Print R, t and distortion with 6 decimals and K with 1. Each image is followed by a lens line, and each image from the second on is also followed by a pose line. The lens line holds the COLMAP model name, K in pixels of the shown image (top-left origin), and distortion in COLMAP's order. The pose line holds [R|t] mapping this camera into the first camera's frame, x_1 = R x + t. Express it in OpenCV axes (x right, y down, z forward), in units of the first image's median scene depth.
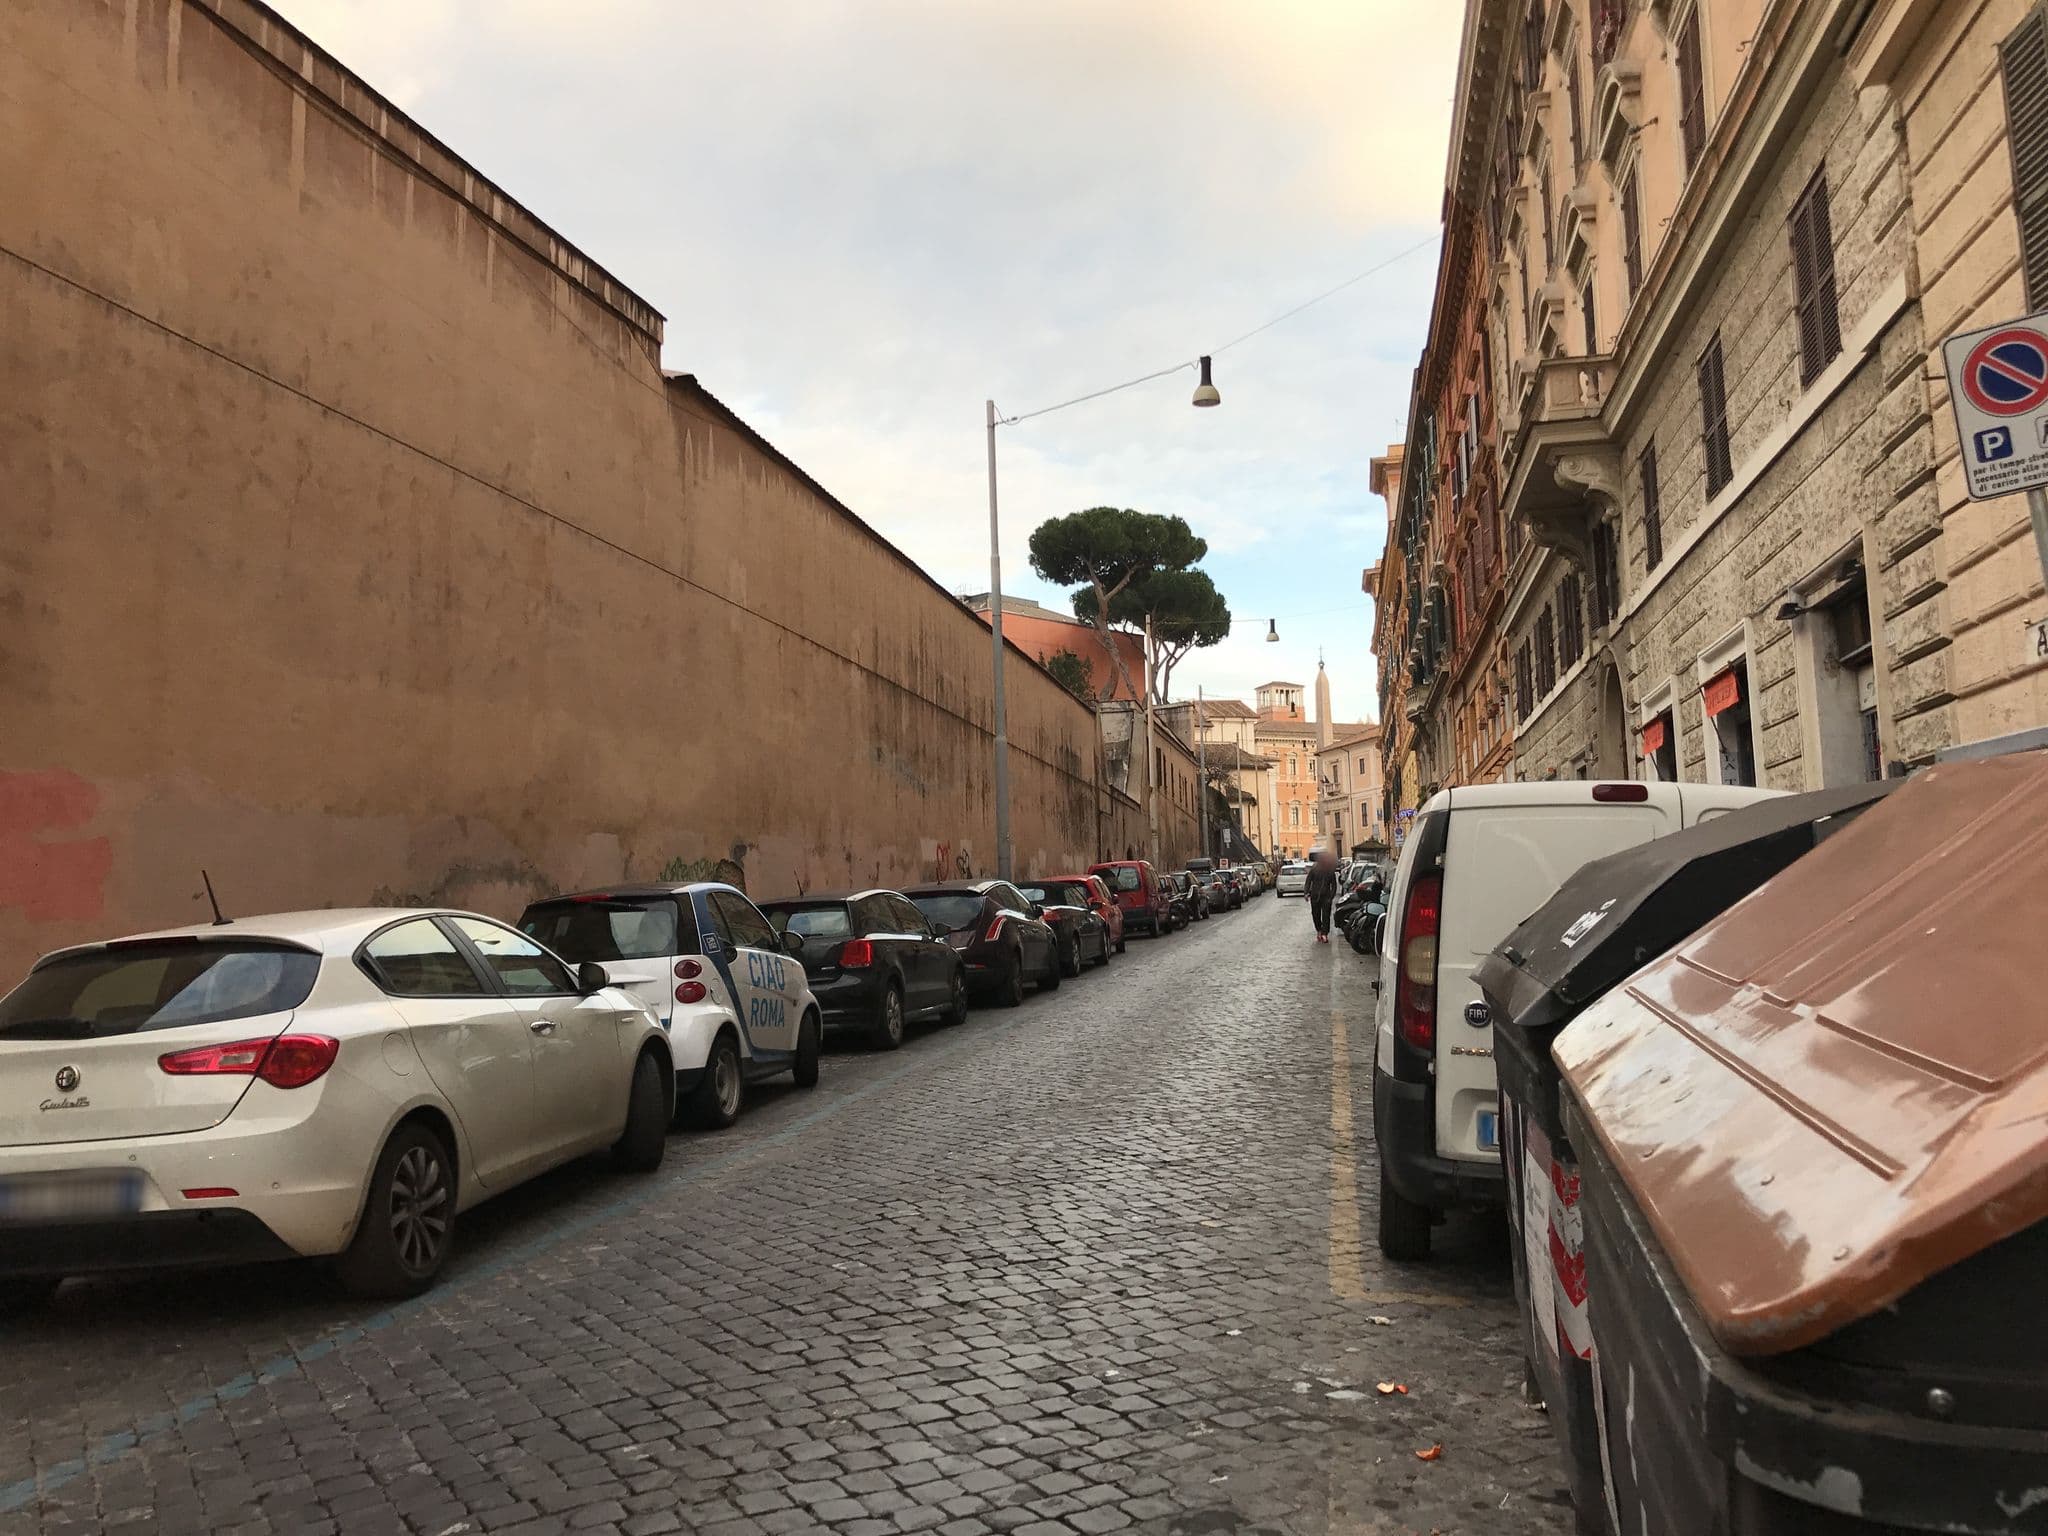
lens RADIAL K [[1532.9, 0, 991.6], [0, 1532.9, 745.7], [0, 0, 1]] dist [0.001823, 0.000792]
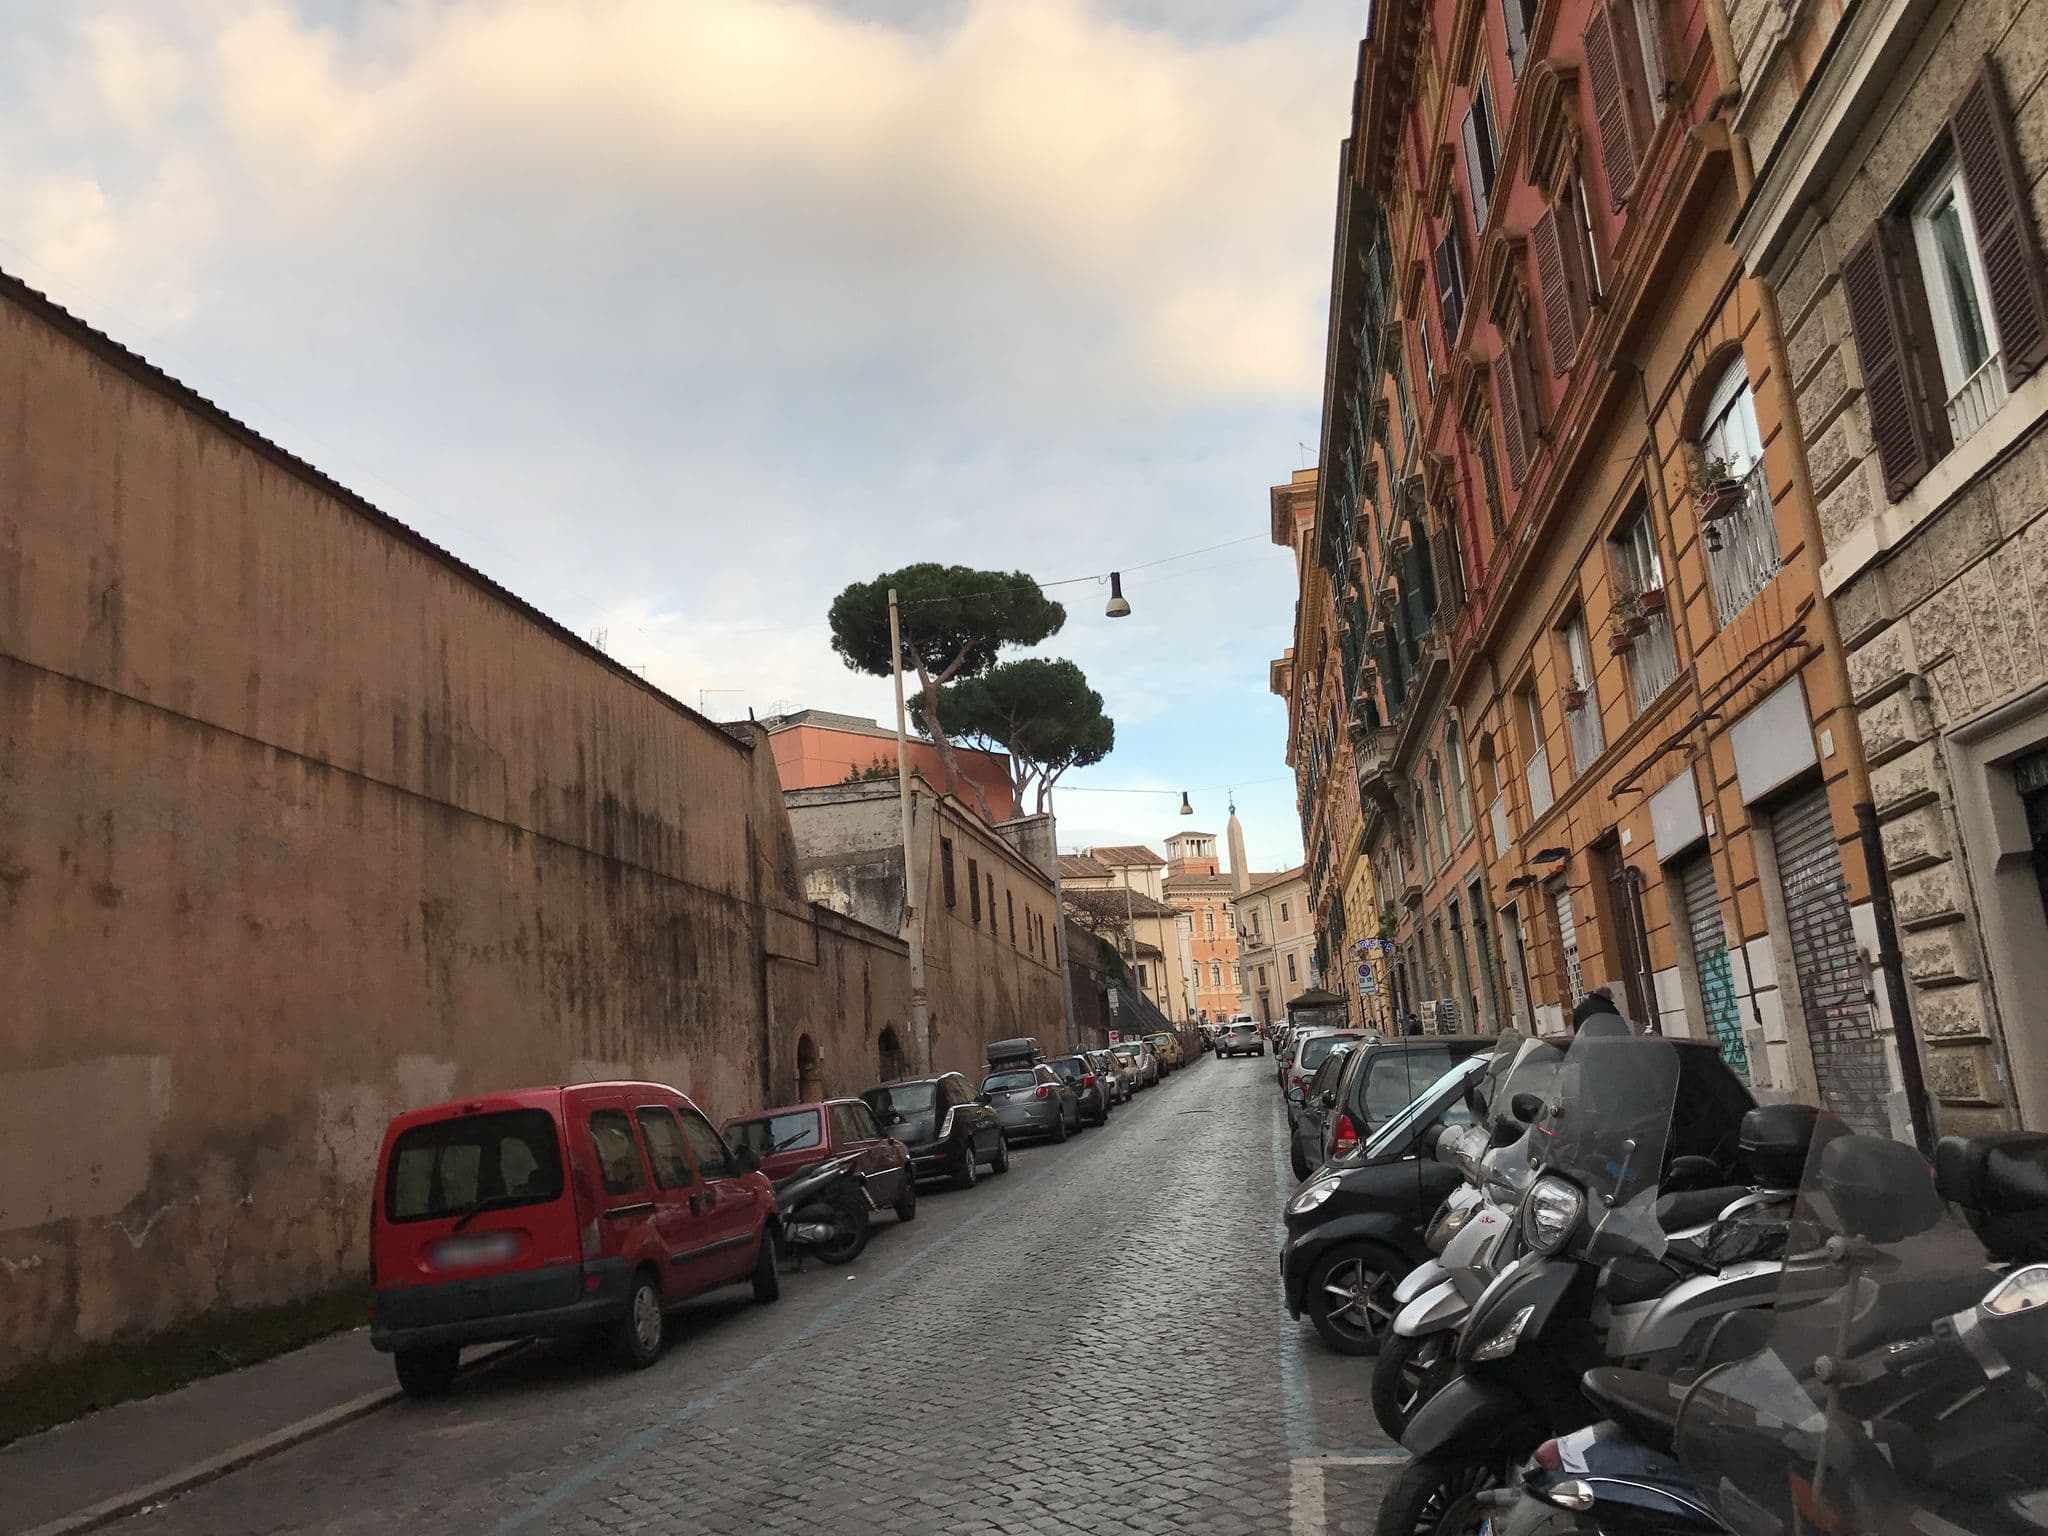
lens RADIAL K [[1553.7, 0, 1021.3], [0, 1553.7, 763.5], [0, 0, 1]] dist [0.034162, 0.006040]
pose [[0.995777, -0.049029, 0.077612, 0.044803], [0.056632, 0.993474, -0.099003, 0.014189], [-0.072251, 0.102980, 0.992056, 0.201143]]
